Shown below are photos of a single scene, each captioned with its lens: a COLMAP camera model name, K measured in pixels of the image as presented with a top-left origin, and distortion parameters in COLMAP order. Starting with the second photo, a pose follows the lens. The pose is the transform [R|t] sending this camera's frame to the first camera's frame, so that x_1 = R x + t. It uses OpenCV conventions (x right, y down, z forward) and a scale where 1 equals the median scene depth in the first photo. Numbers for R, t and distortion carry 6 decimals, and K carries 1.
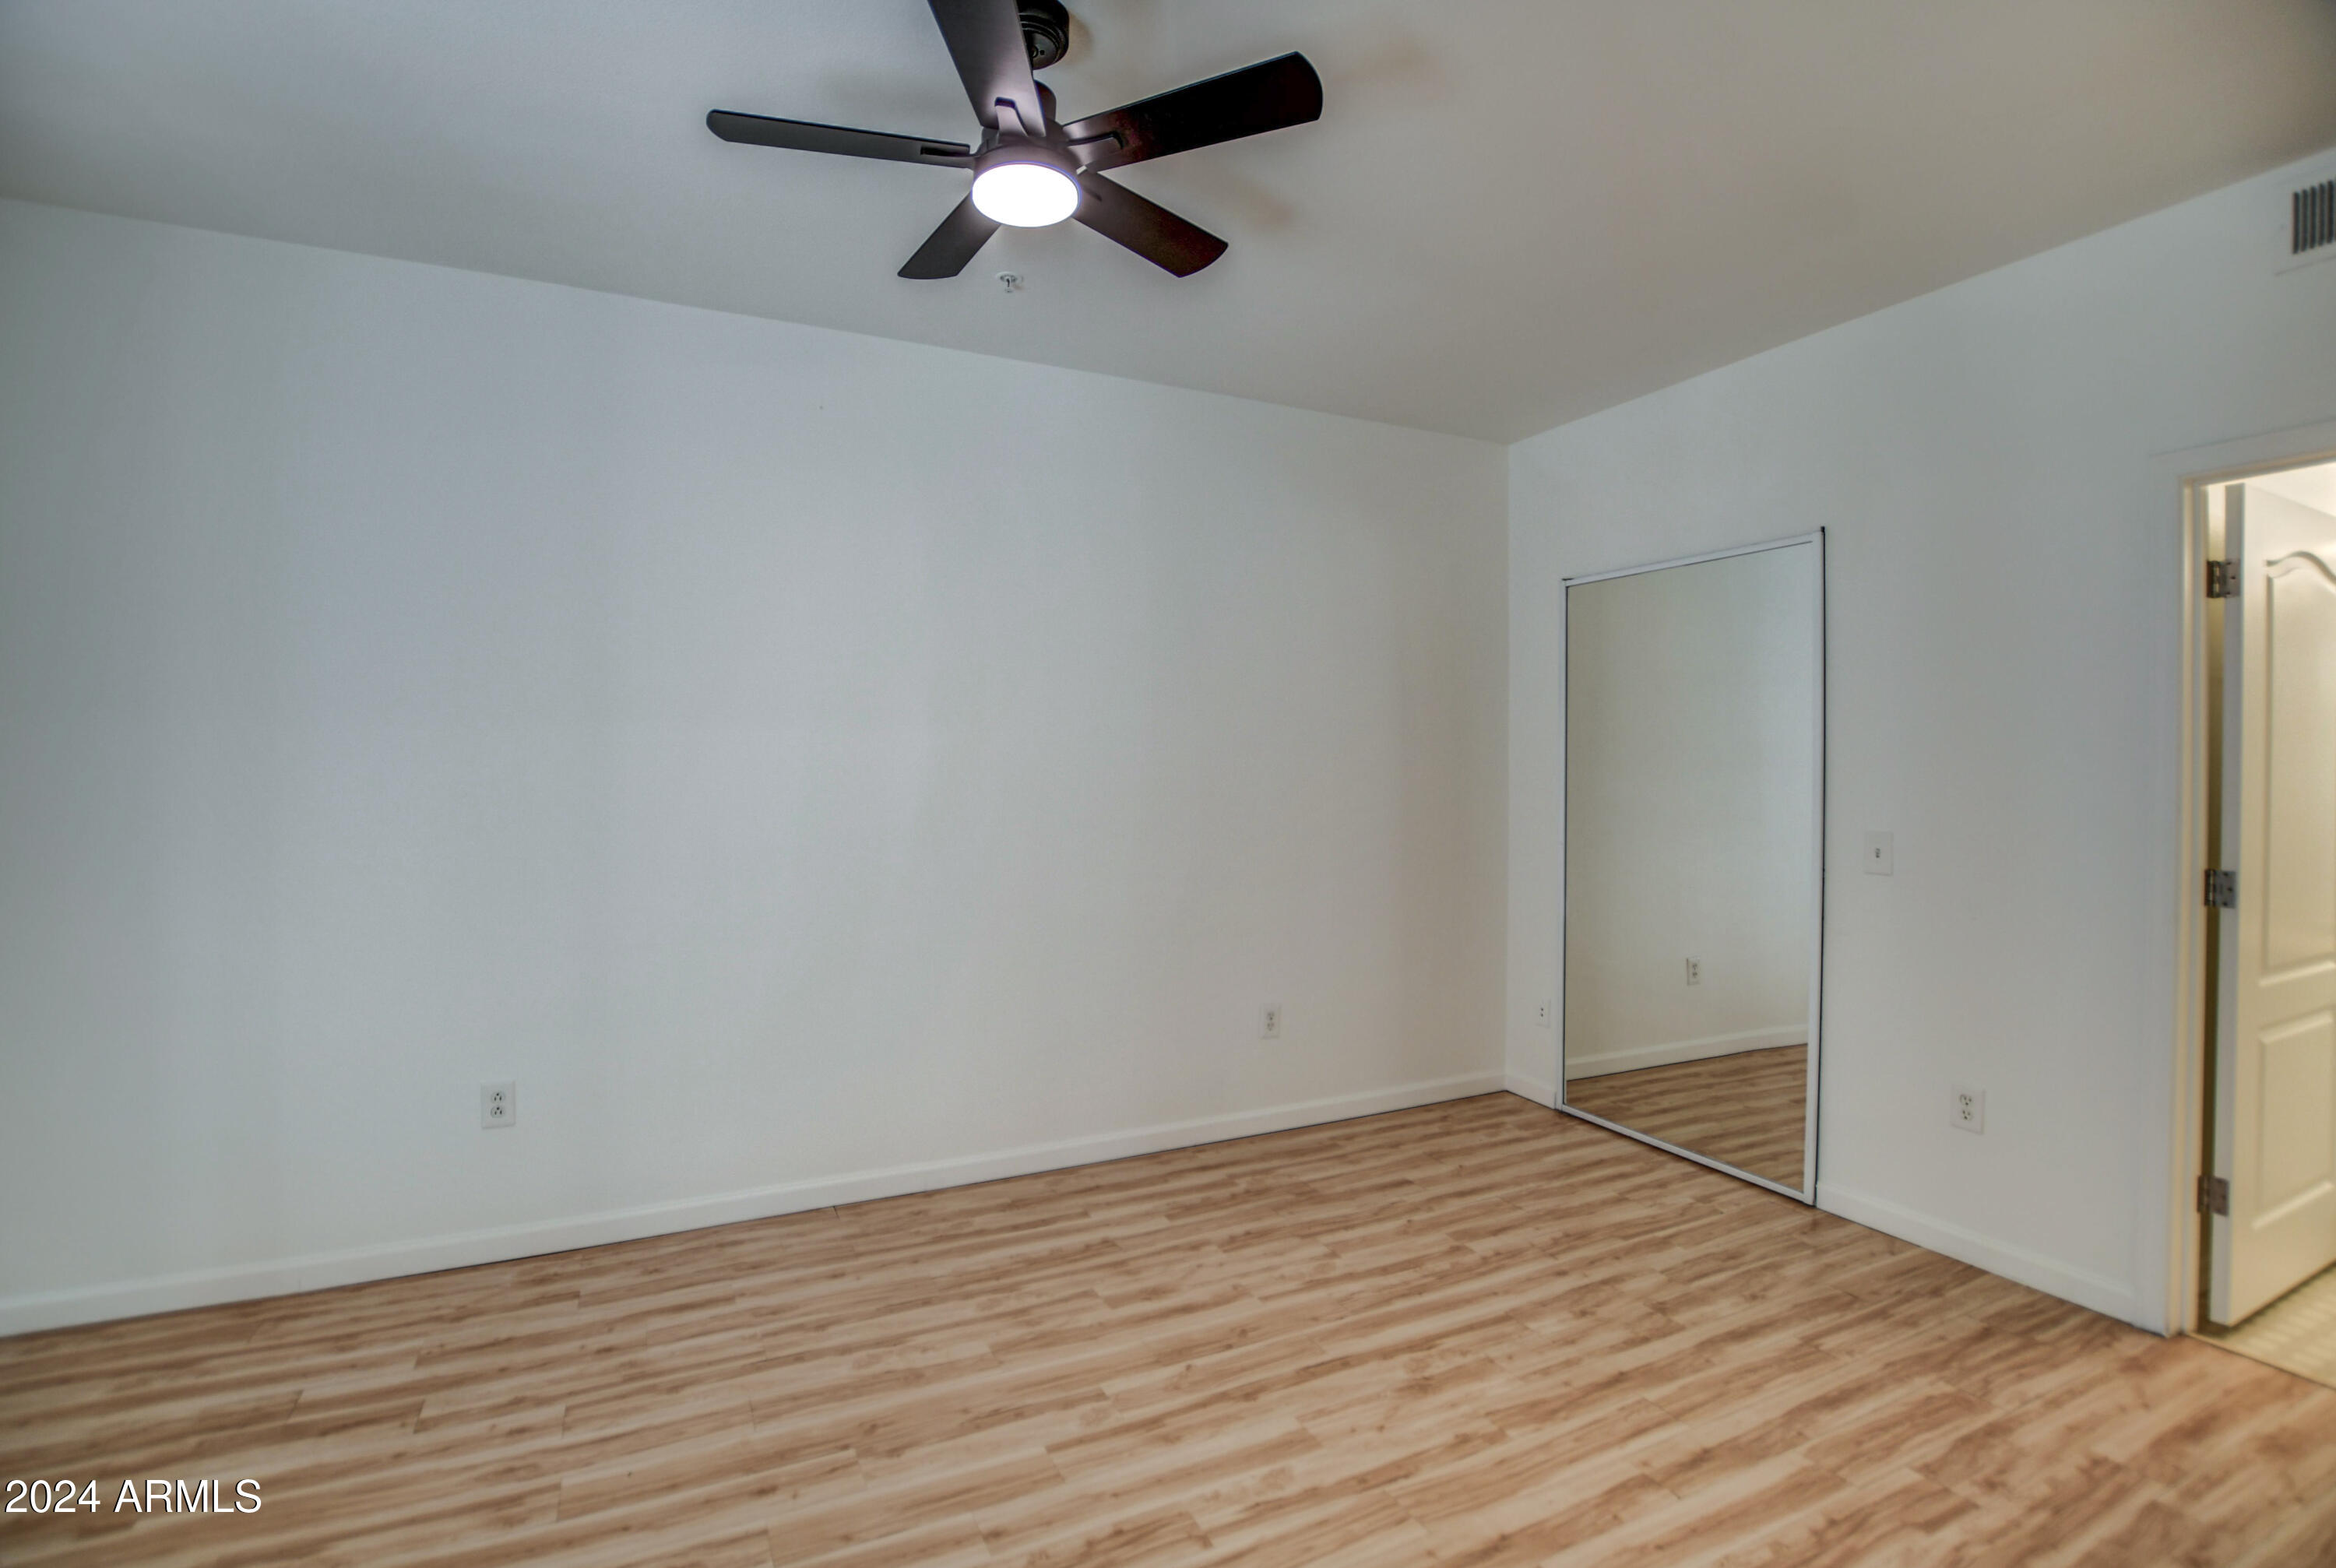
lens RADIAL K [[1070.2, 0, 1222.1], [0, 1070.2, 792.3], [0, 0, 1]] dist [-0.028535, 0.001992]
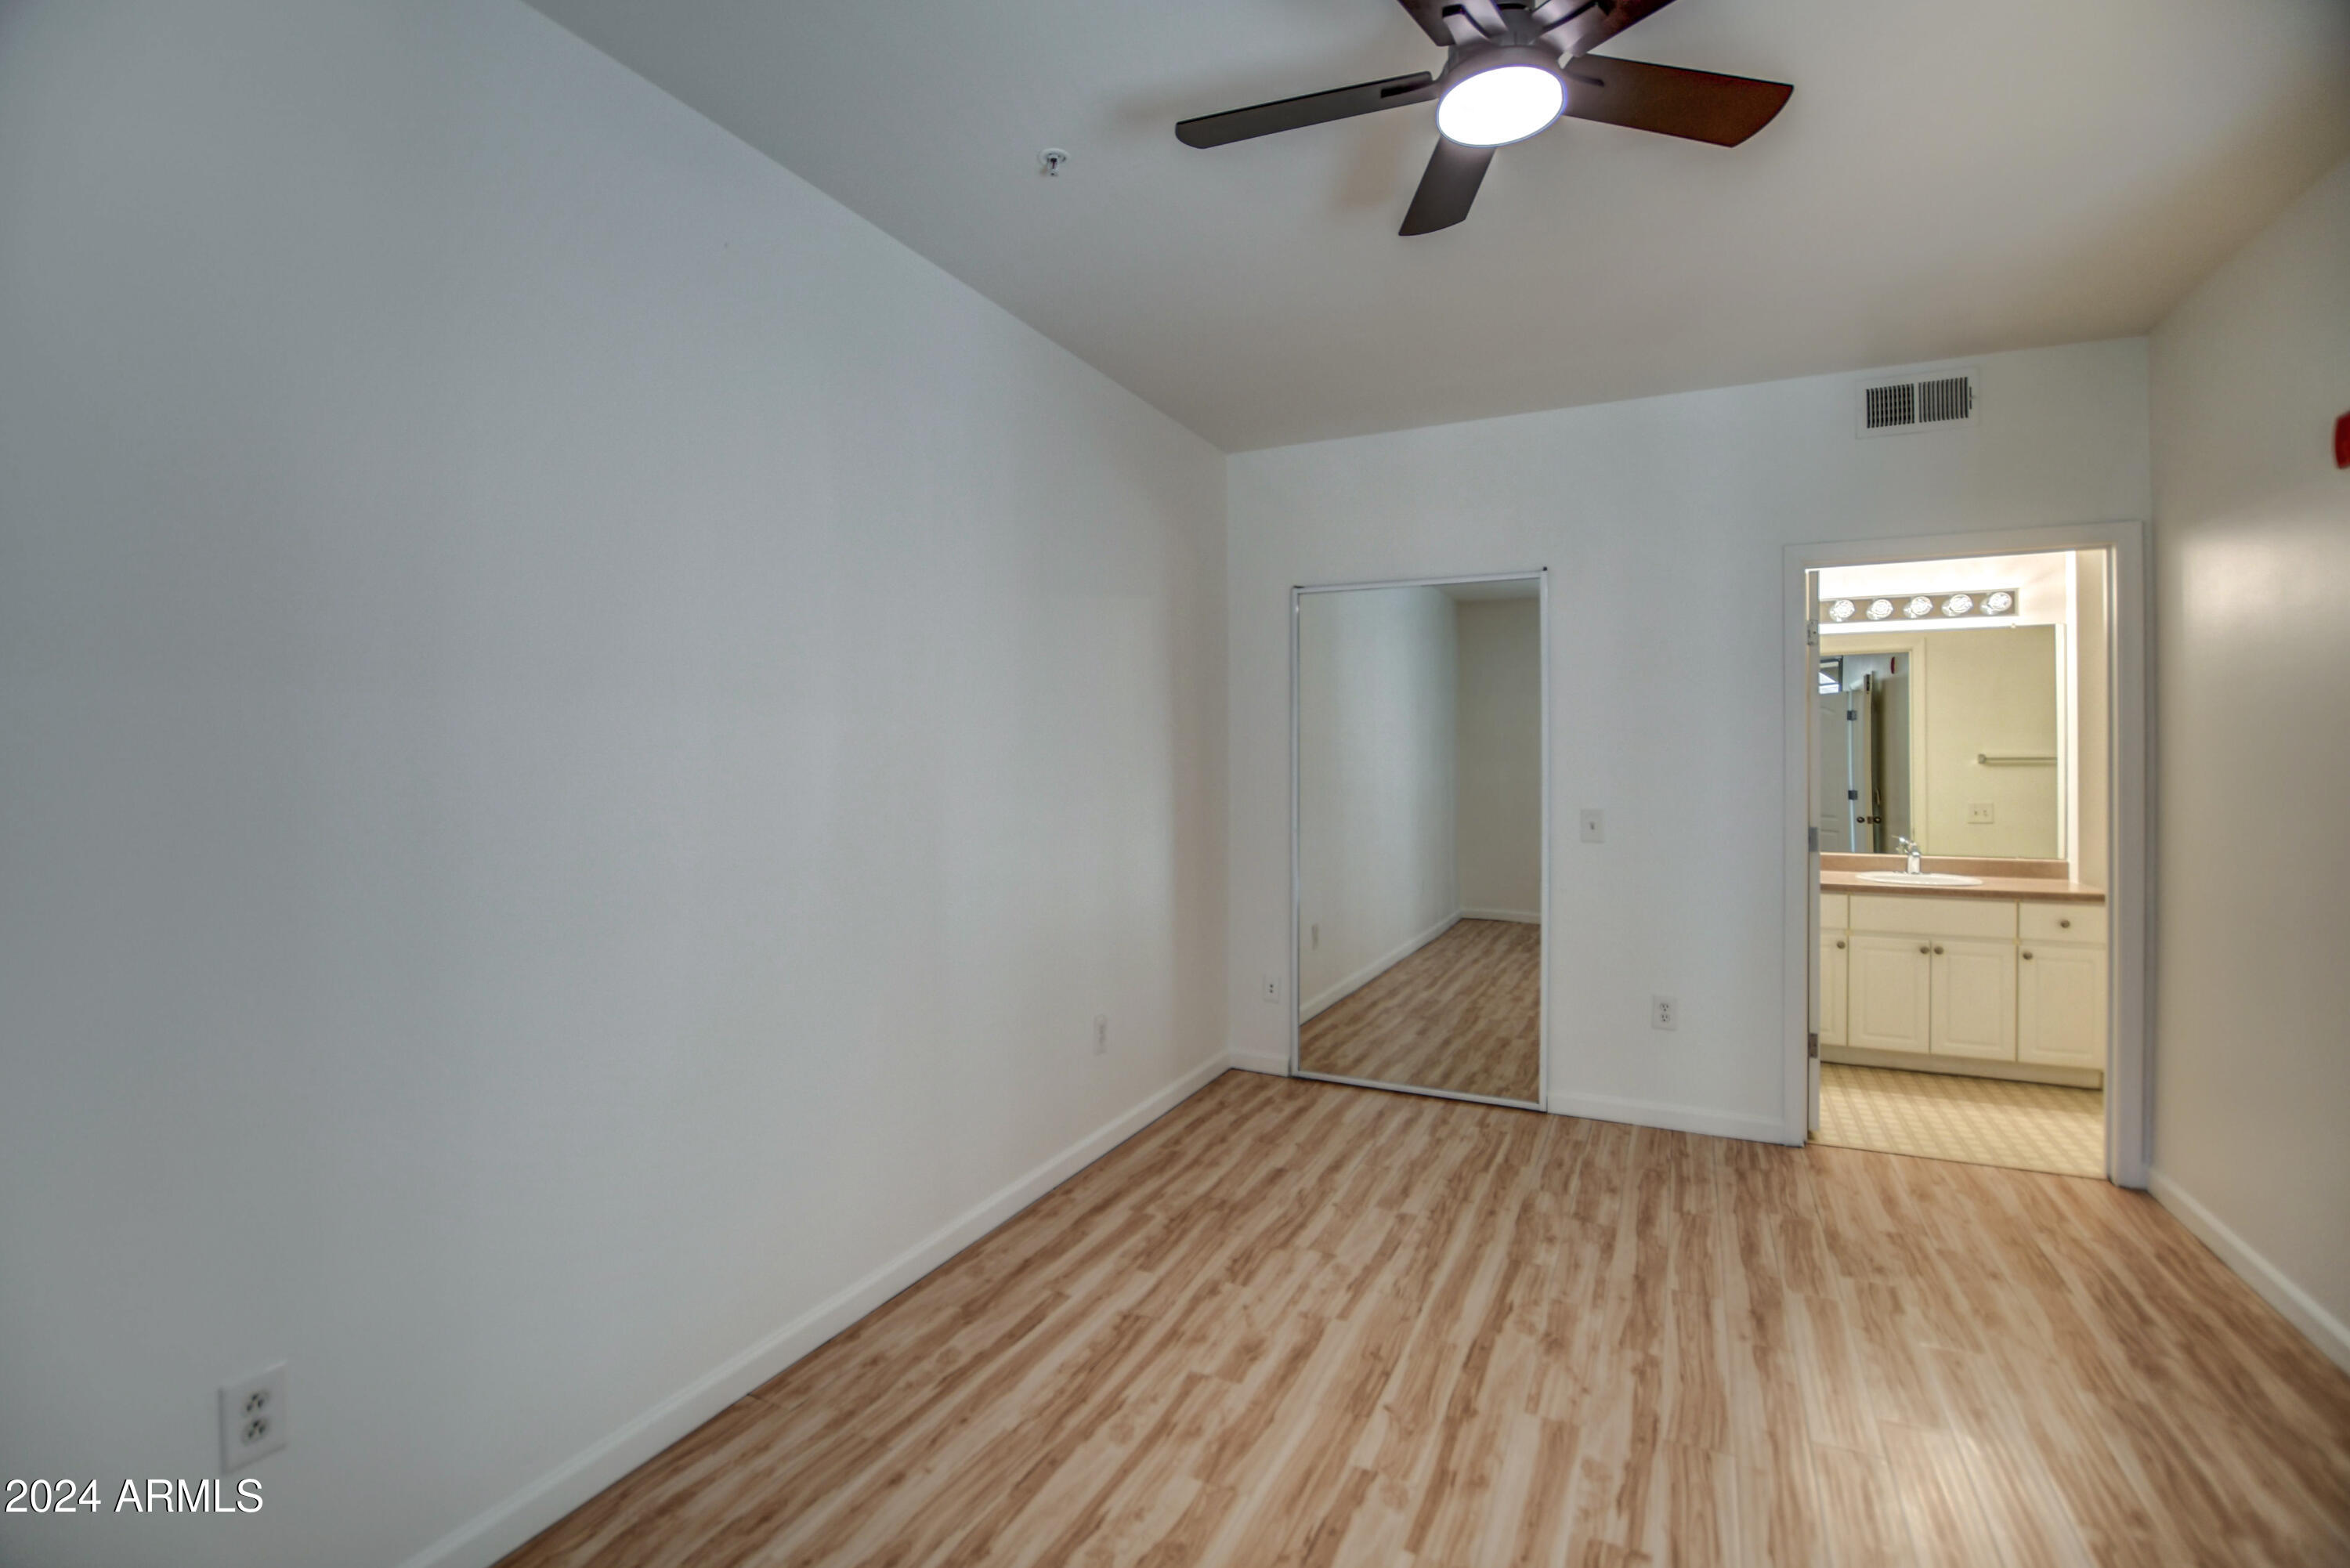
lens RADIAL K [[1042.1, 0, 1192.8], [0, 1042.1, 774.6], [0, 0, 1]] dist [-0.030608, 0.002536]
pose [[0.801236, -0.009469, 0.598274, -0.580651], [0.014841, 0.999882, -0.004050, -0.007515], [-0.598165, 0.012124, 0.801282, 0.313193]]
